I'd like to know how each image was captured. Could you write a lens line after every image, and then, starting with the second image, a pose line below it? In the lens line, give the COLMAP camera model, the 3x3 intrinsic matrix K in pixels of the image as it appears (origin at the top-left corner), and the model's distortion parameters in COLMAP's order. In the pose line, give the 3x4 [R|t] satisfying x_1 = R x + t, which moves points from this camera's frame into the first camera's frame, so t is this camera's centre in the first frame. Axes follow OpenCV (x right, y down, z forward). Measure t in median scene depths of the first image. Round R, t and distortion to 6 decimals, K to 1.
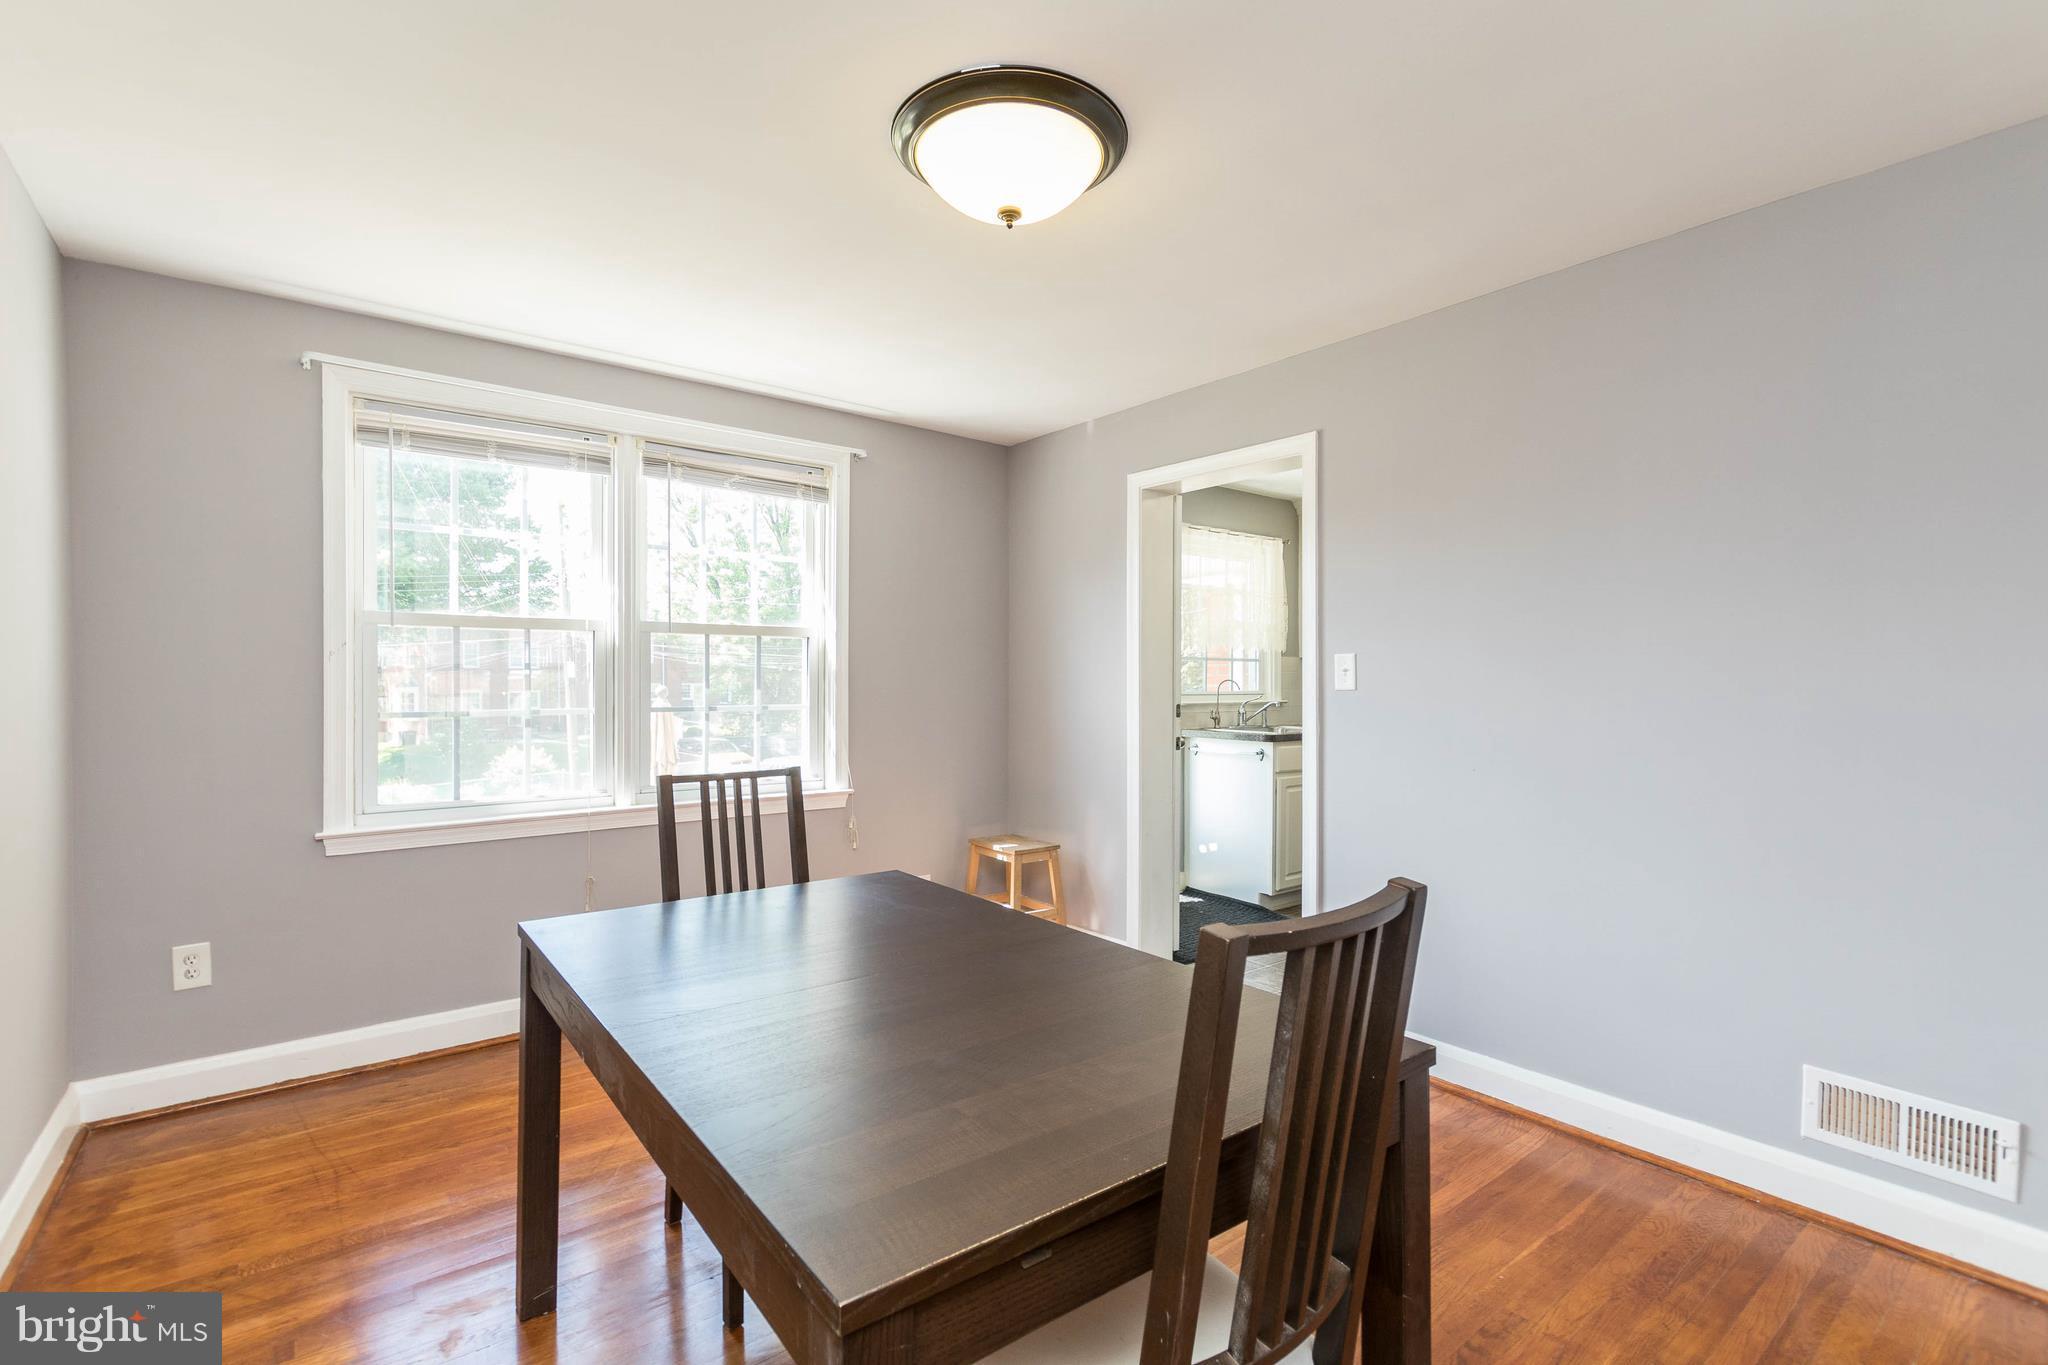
lens RADIAL K [[956.2, 0, 1024.0], [0, 956.2, 682.5], [0, 0, 1]] dist [-0.001823, -0.000609]
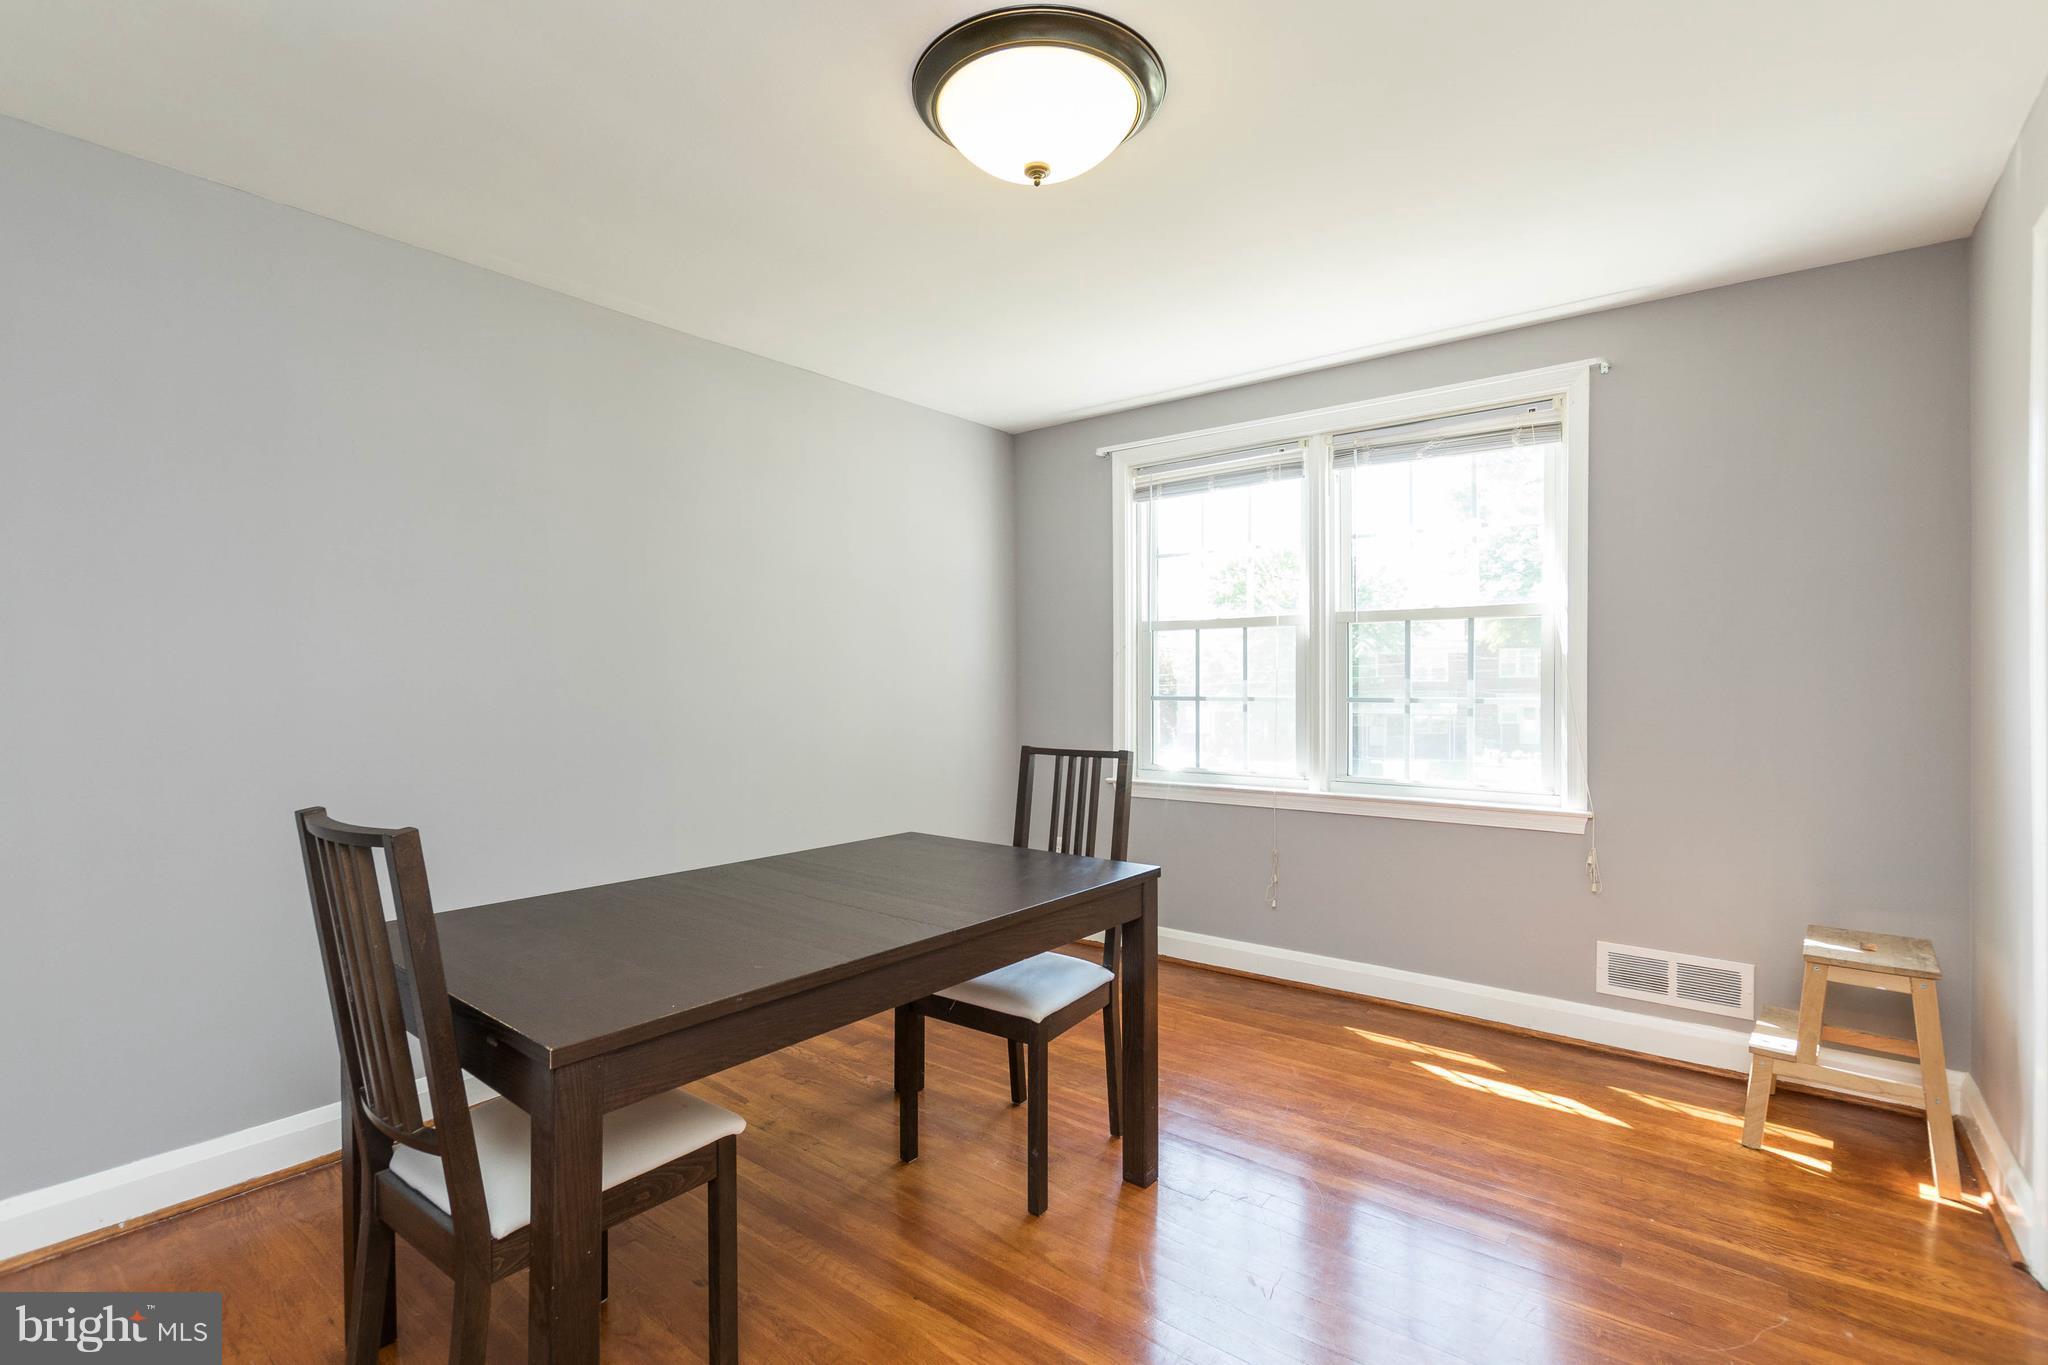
lens RADIAL K [[983.3, 0, 1024.0], [0, 983.3, 682.5], [0, 0, 1]] dist [-0.000372, -0.000141]
pose [[0.196492, 0.007782, -0.980475, 0.576453], [0.008131, 0.999921, 0.009566, -0.002316], [0.980472, -0.009852, 0.196413, 0.477196]]
